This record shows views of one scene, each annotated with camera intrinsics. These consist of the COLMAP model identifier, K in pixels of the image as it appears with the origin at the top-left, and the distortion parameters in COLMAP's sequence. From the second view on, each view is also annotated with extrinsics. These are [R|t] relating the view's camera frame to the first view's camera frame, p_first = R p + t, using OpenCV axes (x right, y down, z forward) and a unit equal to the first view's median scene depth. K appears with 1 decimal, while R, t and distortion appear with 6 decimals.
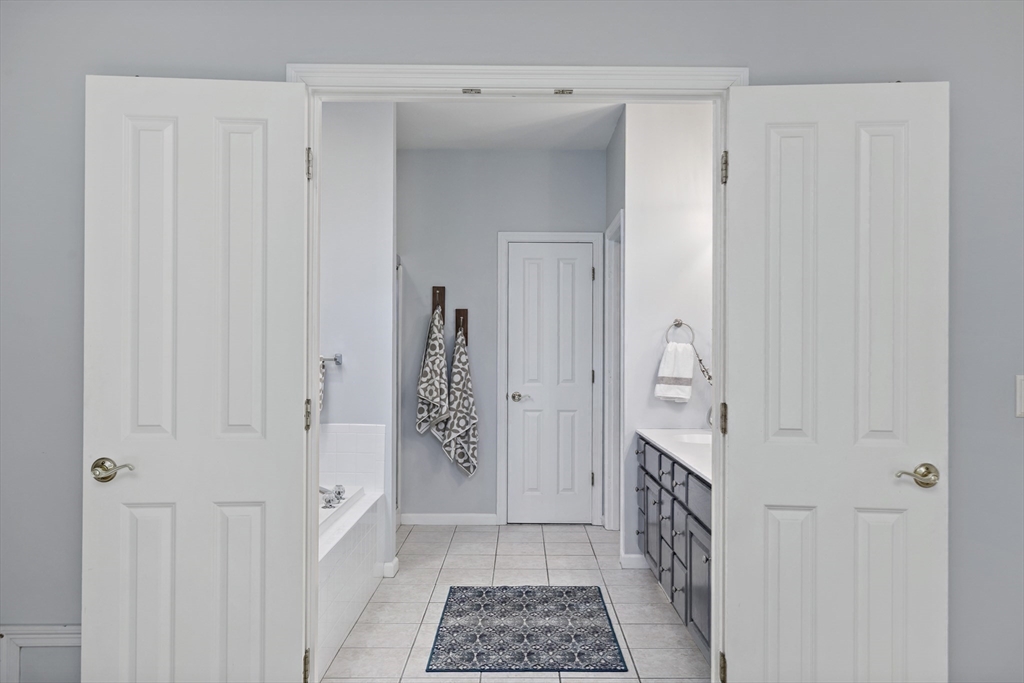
lens RADIAL K [[796.1, 0, 513.2], [0, 796.1, 339.6], [0, 0, 1]] dist [-0.000131, -0.000019]
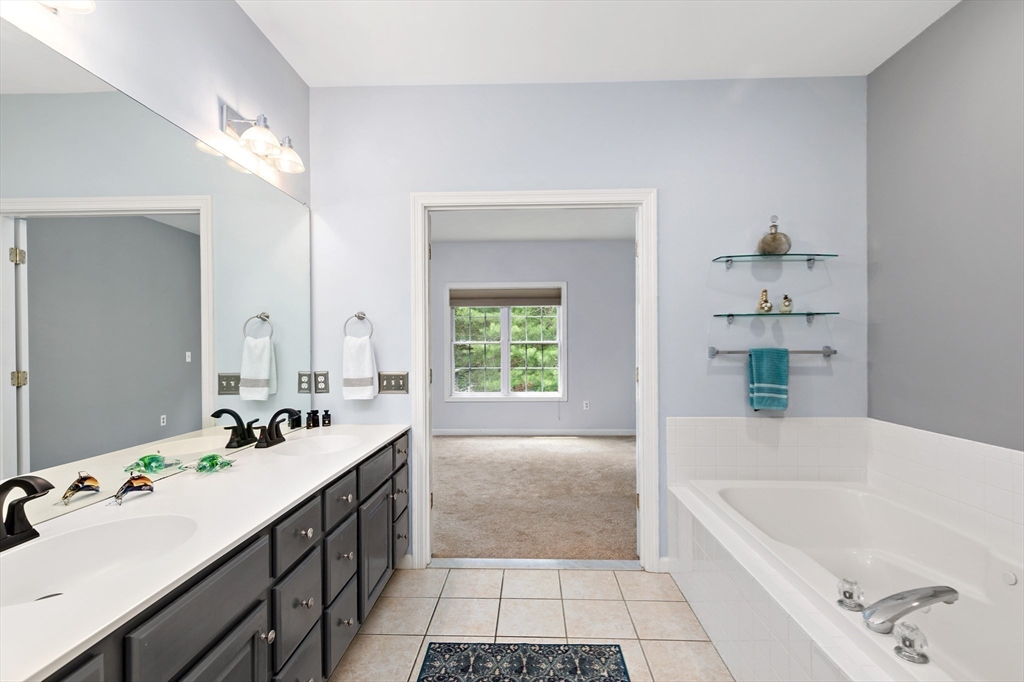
lens RADIAL K [[462.7, 0, 511.1], [0, 462.7, 343.9], [0, 0, 1]] dist [0.003551, 0.001730]
pose [[-0.999525, 0.004545, 0.030466, 0.013120], [0.004612, 0.999987, 0.002115, 0.012974], [-0.030456, 0.002254, -0.999534, 1.554215]]
